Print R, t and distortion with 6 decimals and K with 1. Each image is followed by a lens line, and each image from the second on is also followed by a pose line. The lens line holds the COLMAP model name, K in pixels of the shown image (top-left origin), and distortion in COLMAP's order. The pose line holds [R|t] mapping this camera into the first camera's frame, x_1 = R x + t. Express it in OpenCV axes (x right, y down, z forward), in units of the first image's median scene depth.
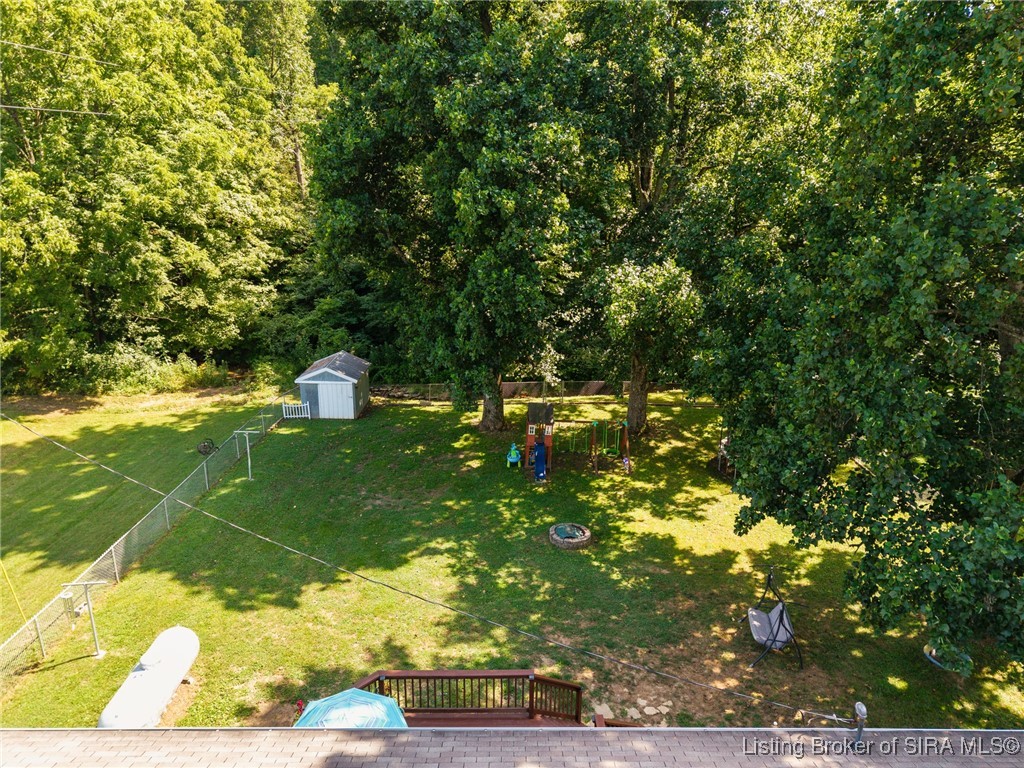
lens RADIAL K [[685.4, 0, 498.7], [0, 685.4, 381.2], [0, 0, 1]] dist [0.075234, -0.079888]
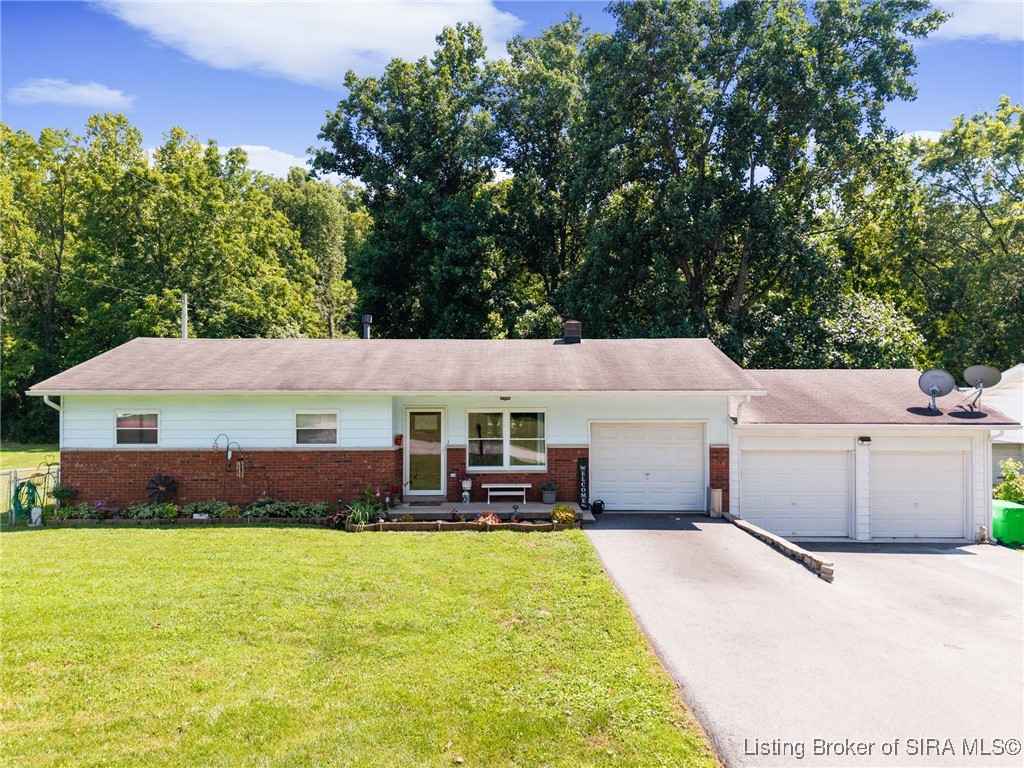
lens RADIAL K [[685.4, 0, 498.7], [0, 685.4, 381.2], [0, 0, 1]] dist [0.075234, -0.079888]
pose [[0.999916, -0.011552, -0.005891, 0.072585], [0.009222, 0.952862, -0.303263, 0.333812], [0.009116, 0.303184, 0.952889, -0.396386]]
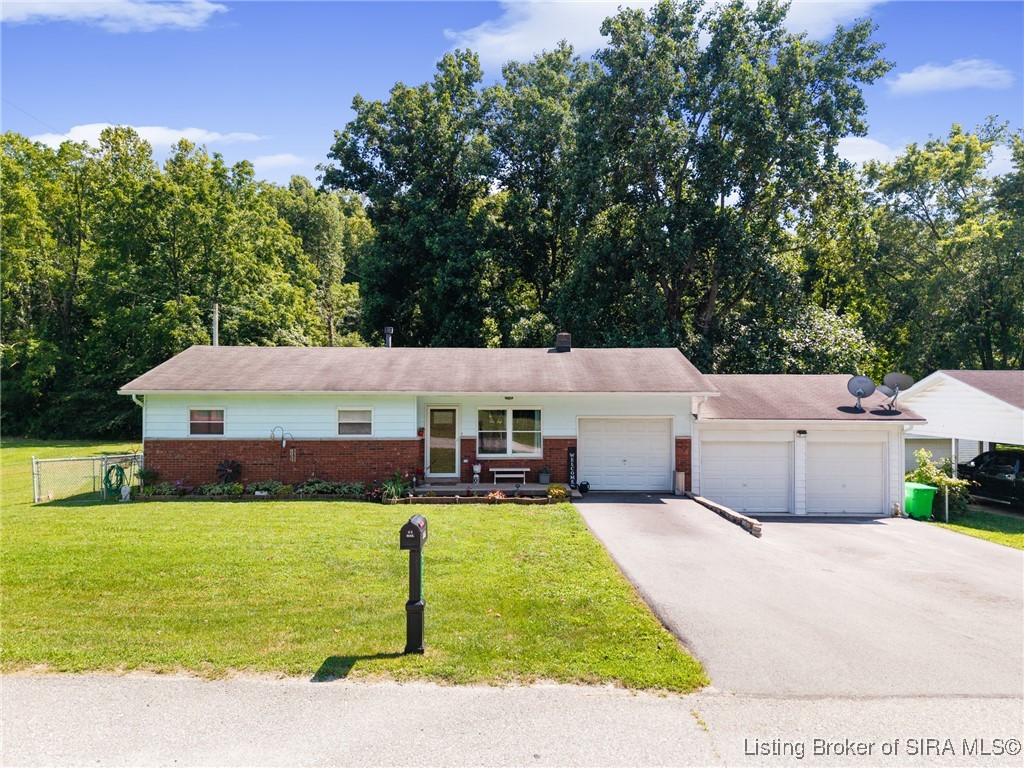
lens RADIAL K [[685.4, 0, 498.7], [0, 685.4, 381.2], [0, 0, 1]] dist [0.075234, -0.079888]
pose [[0.999914, -0.008181, 0.010210, 0.060073], [0.010897, 0.952672, -0.303806, 0.362943], [-0.007241, 0.303891, 0.952679, -0.494382]]
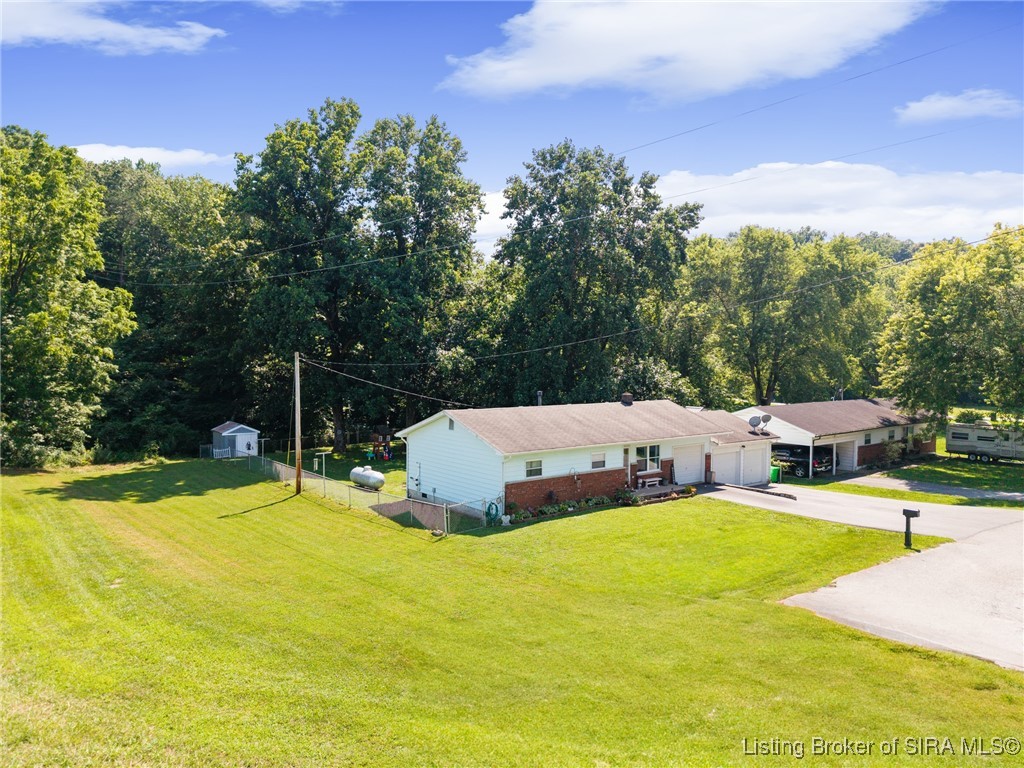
lens RADIAL K [[685.4, 0, 498.7], [0, 685.4, 381.2], [0, 0, 1]] dist [0.075234, -0.079888]
pose [[0.805908, -0.025792, 0.591479, -0.723448], [0.171501, 0.966386, -0.191535, 0.275726], [-0.566657, 0.255799, 0.783241, -0.649107]]
